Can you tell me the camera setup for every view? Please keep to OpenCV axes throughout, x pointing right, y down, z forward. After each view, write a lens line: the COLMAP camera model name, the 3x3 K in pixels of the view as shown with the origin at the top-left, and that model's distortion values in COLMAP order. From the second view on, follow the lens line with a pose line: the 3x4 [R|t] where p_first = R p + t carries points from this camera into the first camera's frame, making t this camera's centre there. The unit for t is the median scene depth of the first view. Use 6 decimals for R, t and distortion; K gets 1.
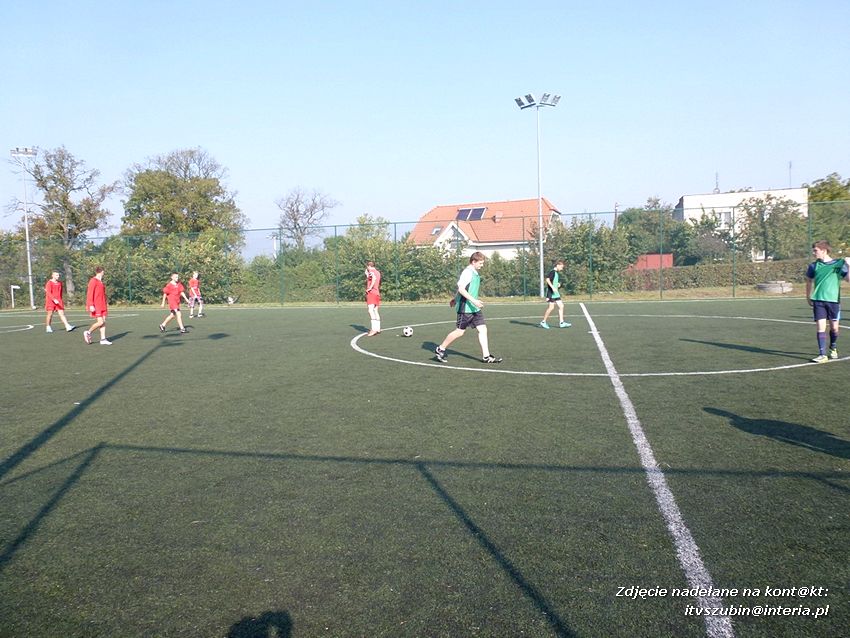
lens RADIAL K [[607.3, 0, 425.0], [0, 607.3, 319.0], [0, 0, 1]] dist [-0.071720, 0.028903]
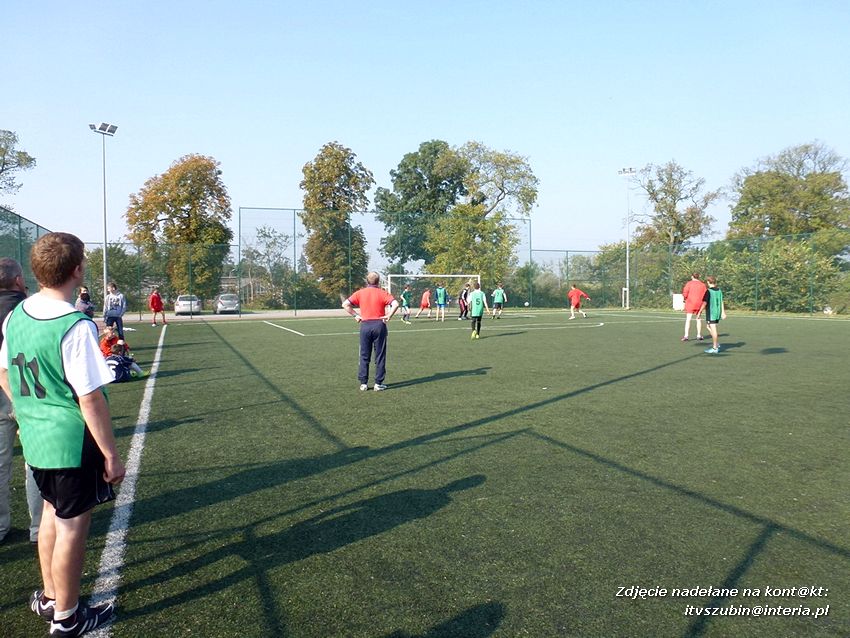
lens RADIAL K [[606.6, 0, 428.8], [0, 606.6, 325.3], [0, 0, 1]] dist [-0.070369, 0.025606]
pose [[0.575319, 0.066008, -0.815262, 0.041680], [-0.062128, 0.997385, 0.036911, -0.002824], [0.815566, 0.029415, 0.577915, 0.011457]]
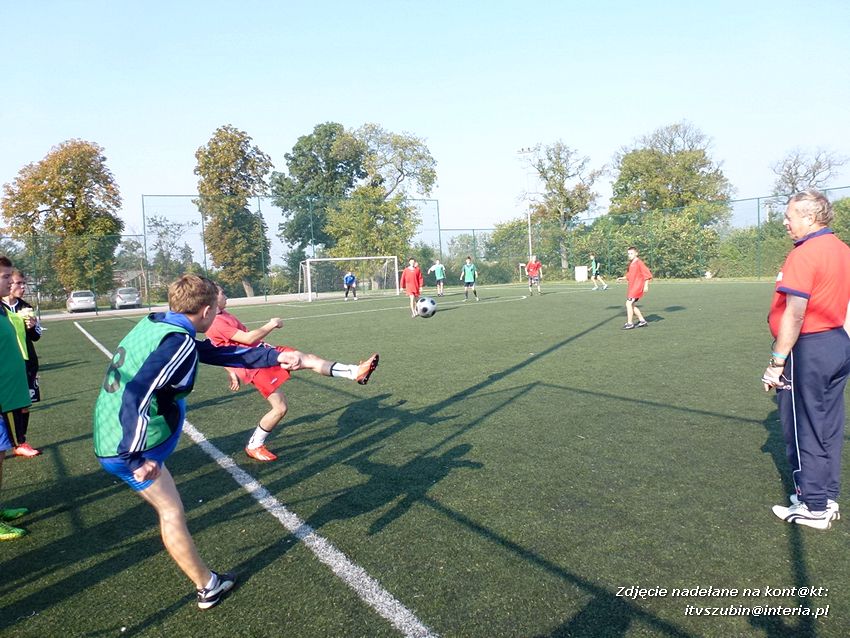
lens RADIAL K [[607.3, 0, 425.0], [0, 607.3, 319.0], [0, 0, 1]] dist [-0.071720, 0.028903]
pose [[0.714006, 0.042579, -0.698844, 0.026514], [-0.012737, 0.998774, 0.047839, 0.000463], [0.700024, -0.025257, 0.713673, -0.018522]]
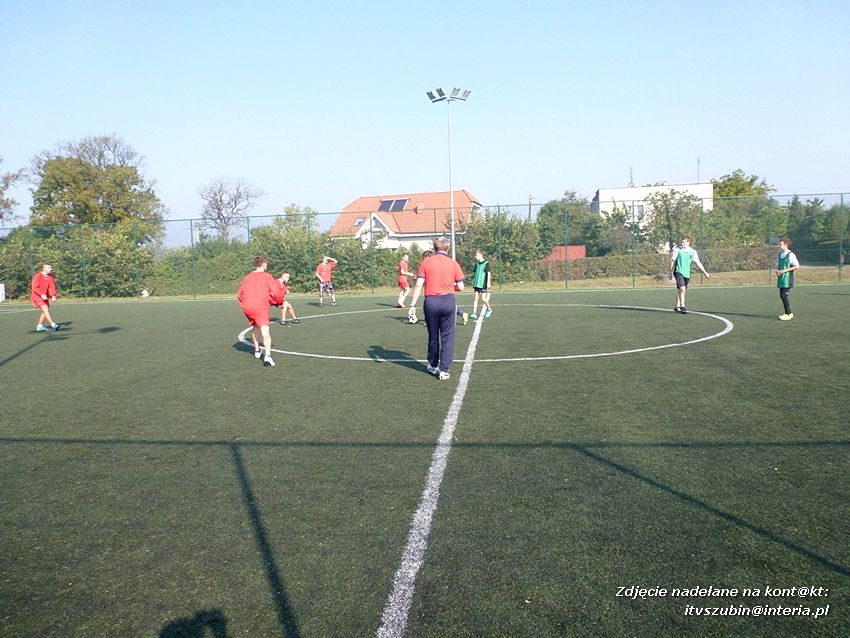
lens RADIAL K [[607.4, 0, 428.6], [0, 607.4, 326.2], [0, 0, 1]] dist [-0.080913, 0.040661]
pose [[0.993858, -0.012595, 0.109942, 0.020630], [0.009628, 0.999576, 0.027477, 0.000178], [-0.110241, -0.026250, 0.993558, -0.009281]]
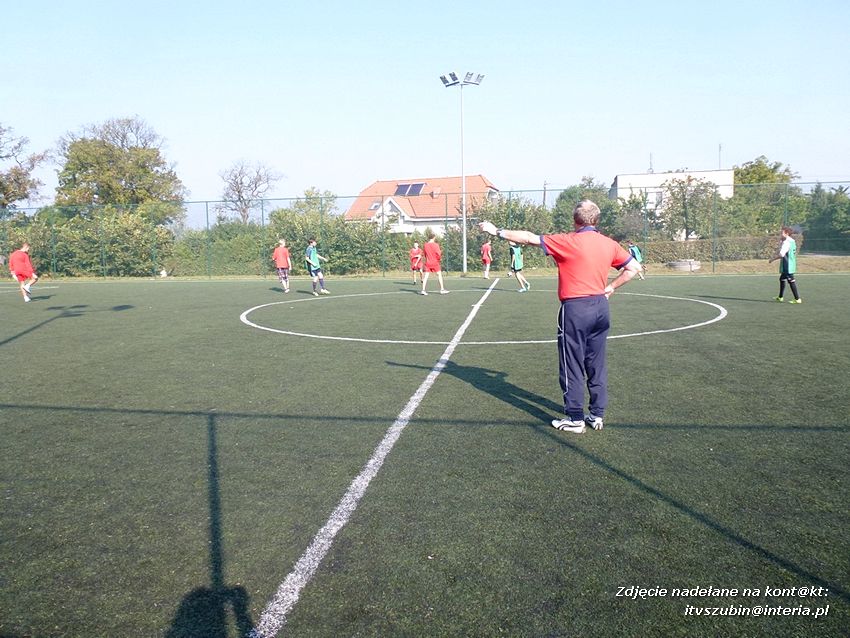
lens RADIAL K [[607.3, 0, 425.0], [0, 607.3, 319.0], [0, 0, 1]] dist [-0.071720, 0.028903]
pose [[0.997479, 0.003572, 0.070878, 0.030276], [-0.006494, 0.999137, 0.041028, 0.000721], [-0.070670, -0.041384, 0.996641, -0.015279]]
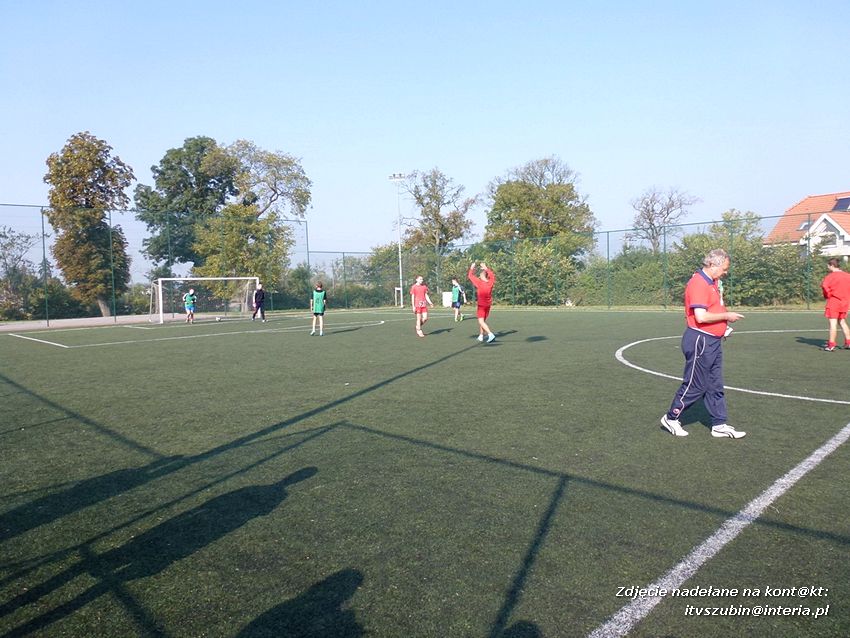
lens RADIAL K [[606.7, 0, 426.5], [0, 606.7, 324.1], [0, 0, 1]] dist [-0.071692, 0.028019]
pose [[0.831776, 0.033685, -0.554088, 0.040622], [-0.030184, 0.999425, 0.015448, -0.001873], [0.554290, 0.003875, 0.832315, 0.000955]]
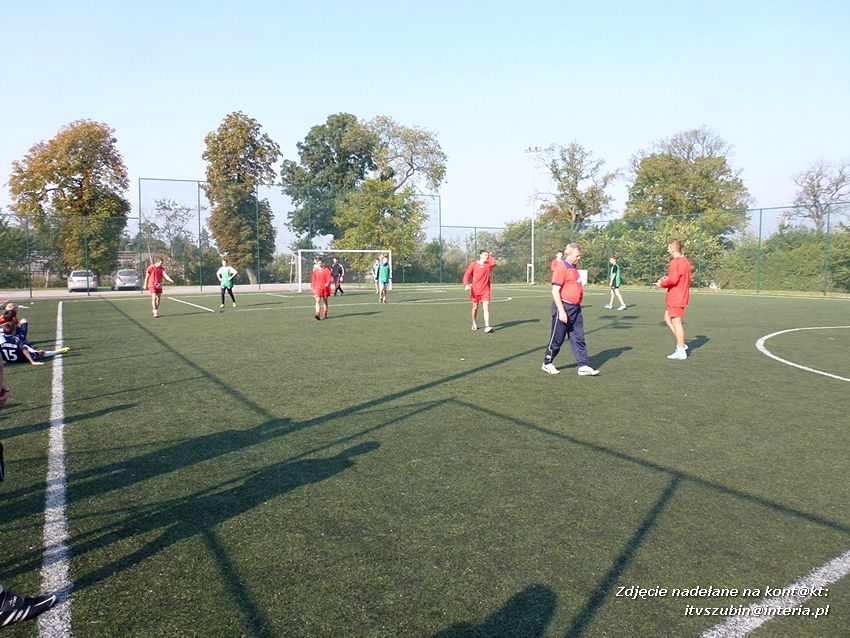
lens RADIAL K [[606.7, 0, 426.5], [0, 606.7, 324.1], [0, 0, 1]] dist [-0.071692, 0.028019]
pose [[0.690152, 0.090262, -0.718013, 0.042656], [-0.062012, 0.995918, 0.065591, -0.002155], [0.721002, -0.000742, 0.692932, 0.005564]]
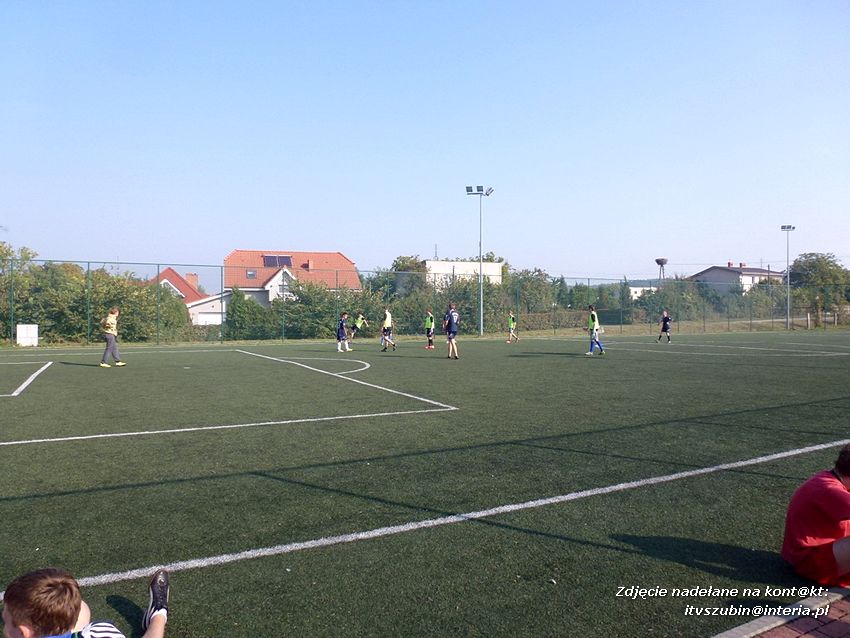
lens RADIAL K [[607.3, 0, 425.0], [0, 607.3, 319.0], [0, 0, 1]] dist [-0.071720, 0.028903]
pose [[0.744375, 0.026381, 0.667240, -0.427694], [0.028401, 0.997064, -0.071105, 0.009631], [-0.667157, 0.071879, 0.741441, 0.055419]]
